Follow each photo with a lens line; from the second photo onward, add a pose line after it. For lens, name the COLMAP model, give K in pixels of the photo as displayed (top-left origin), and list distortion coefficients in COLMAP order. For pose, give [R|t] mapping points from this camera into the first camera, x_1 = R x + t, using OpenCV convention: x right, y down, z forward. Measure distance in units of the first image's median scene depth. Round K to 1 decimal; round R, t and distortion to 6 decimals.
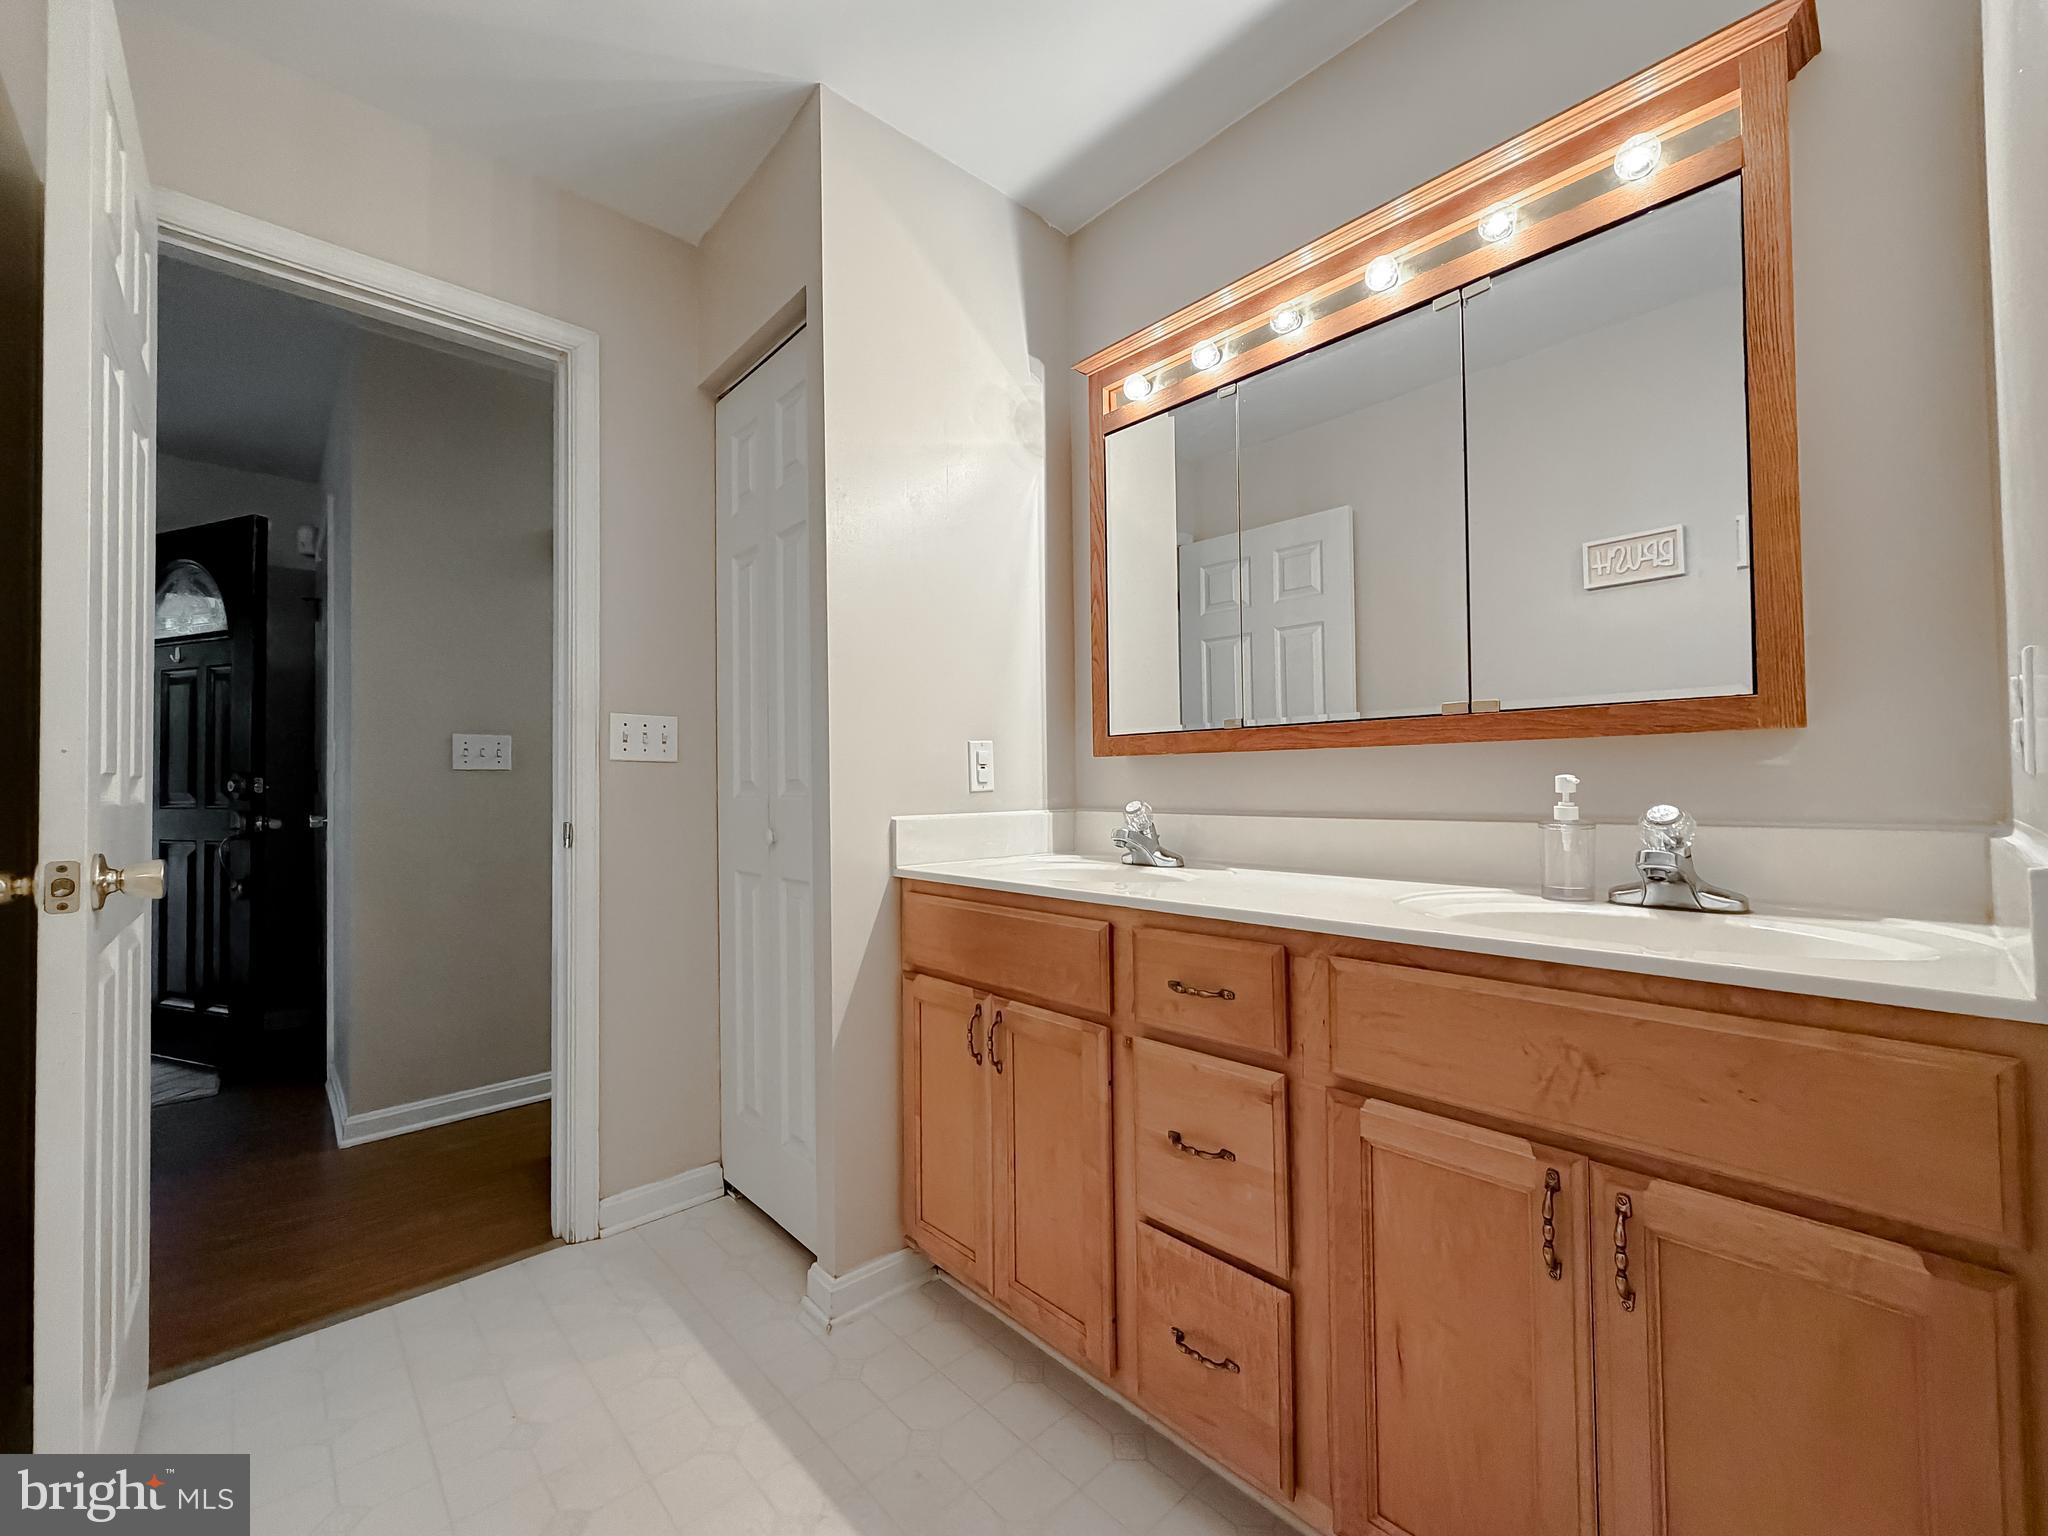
lens RADIAL K [[832.4, 0, 1019.1], [0, 832.4, 778.5], [0, 0, 1]] dist [0.001055, 0.000667]
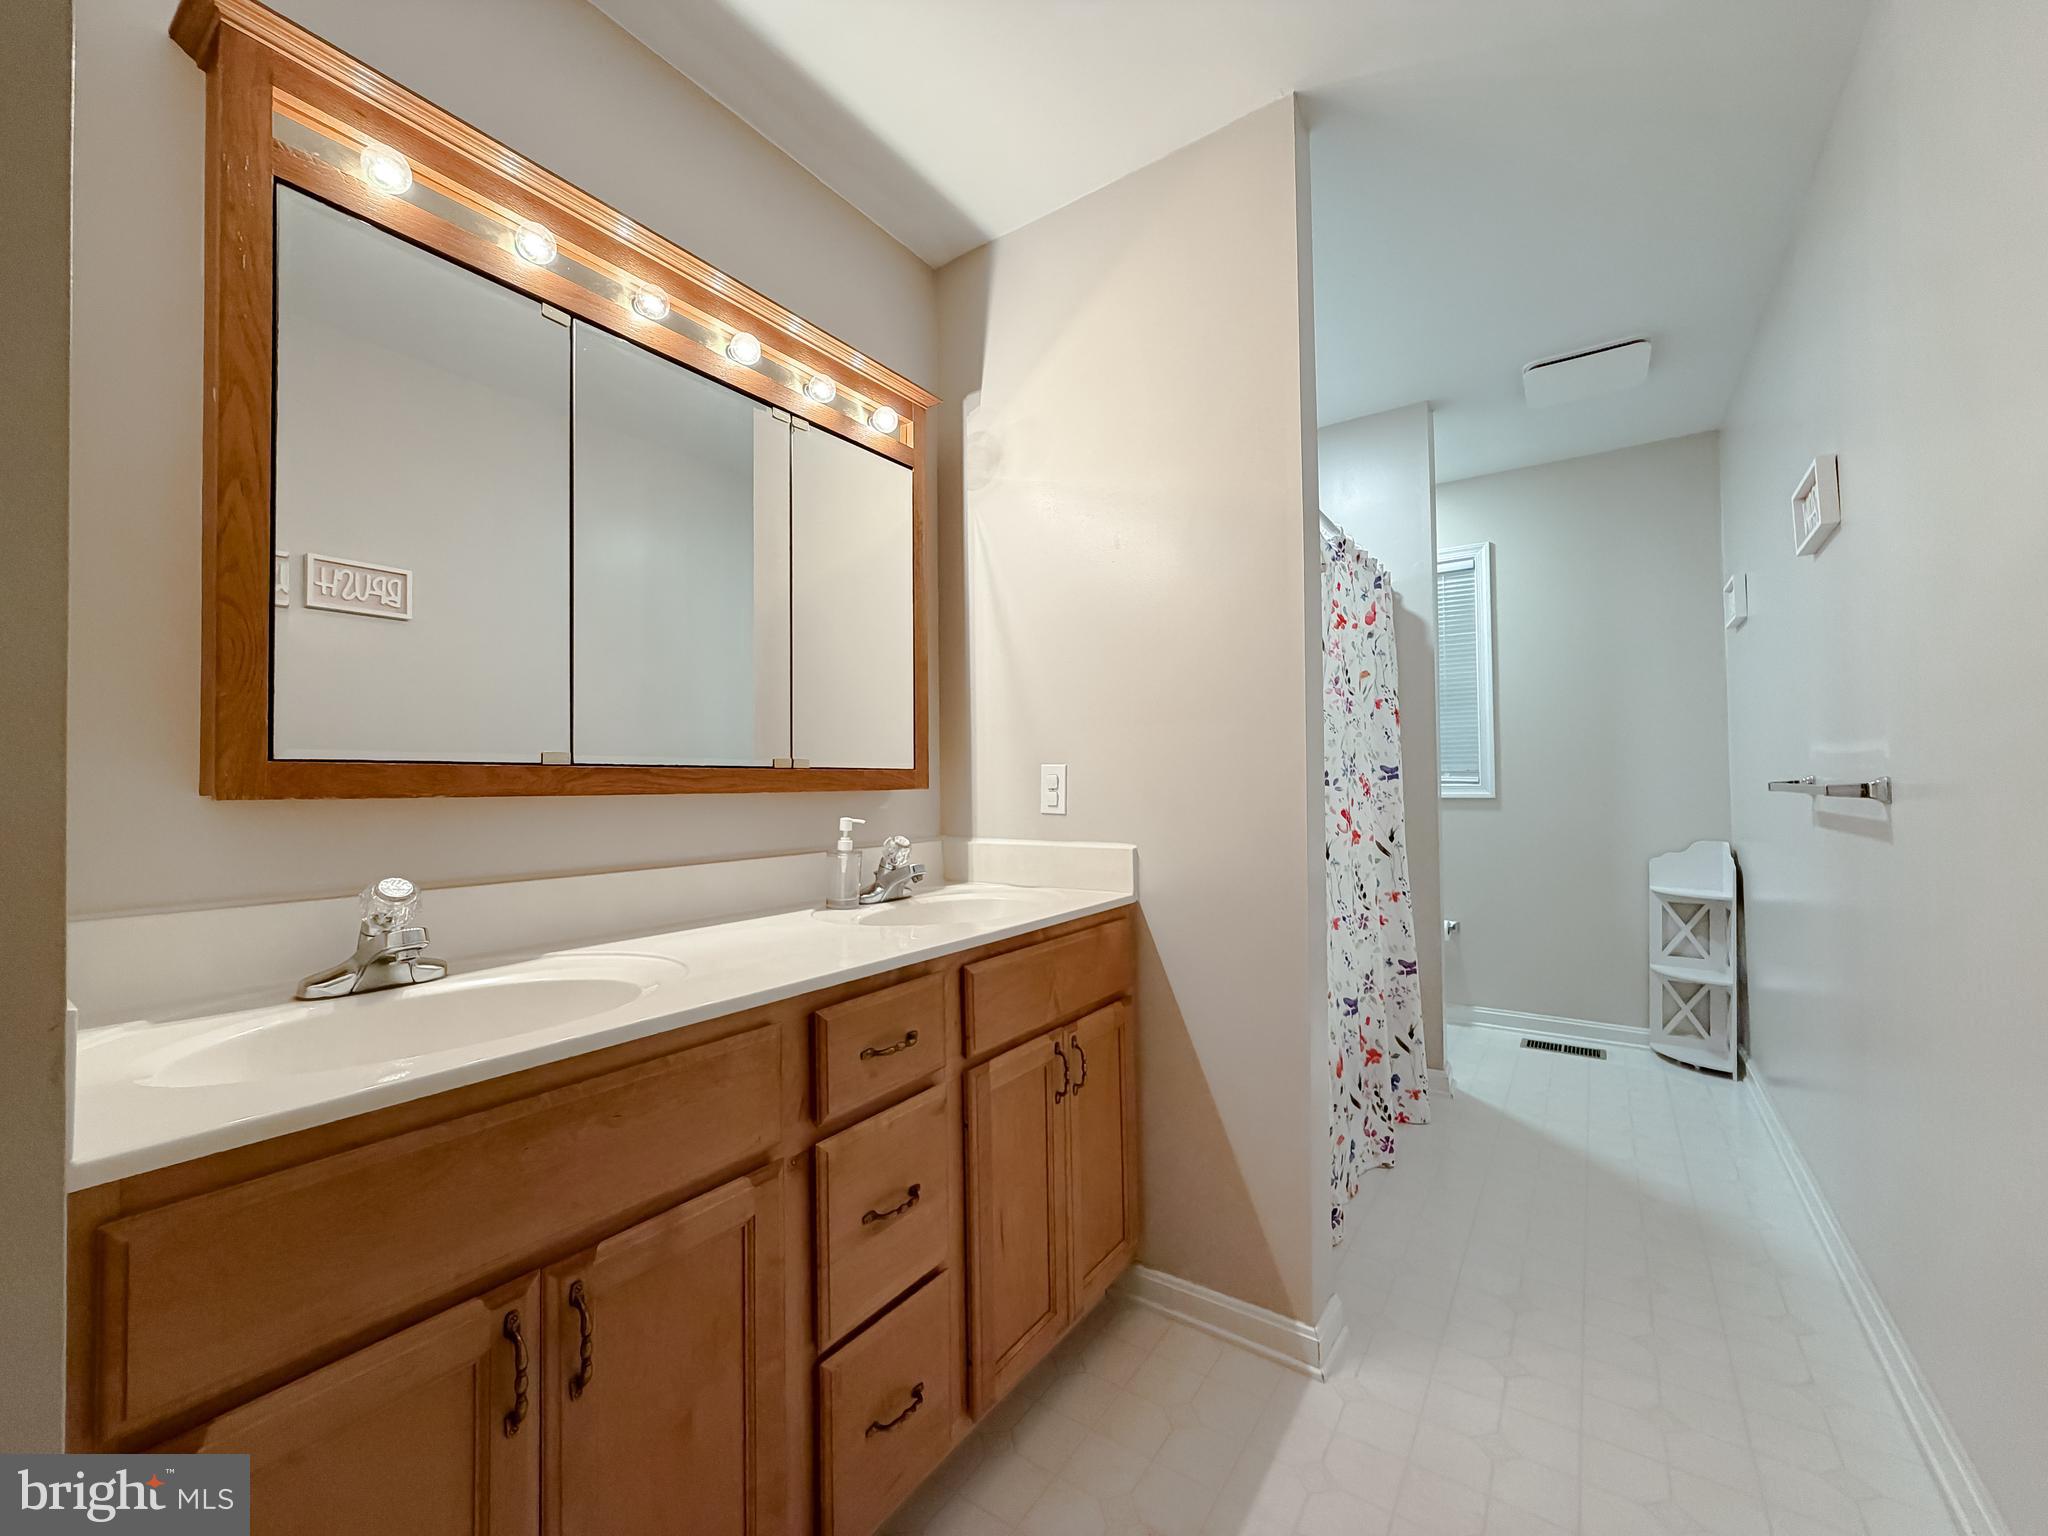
lens RADIAL K [[832.4, 0, 1019.1], [0, 832.4, 778.5], [0, 0, 1]] dist [0.001055, 0.000667]
pose [[-0.218979, 0.024481, 0.975422, -0.657533], [0.013198, 0.999668, -0.022127, -0.030420], [-0.975640, 0.008028, -0.219229, 0.893419]]
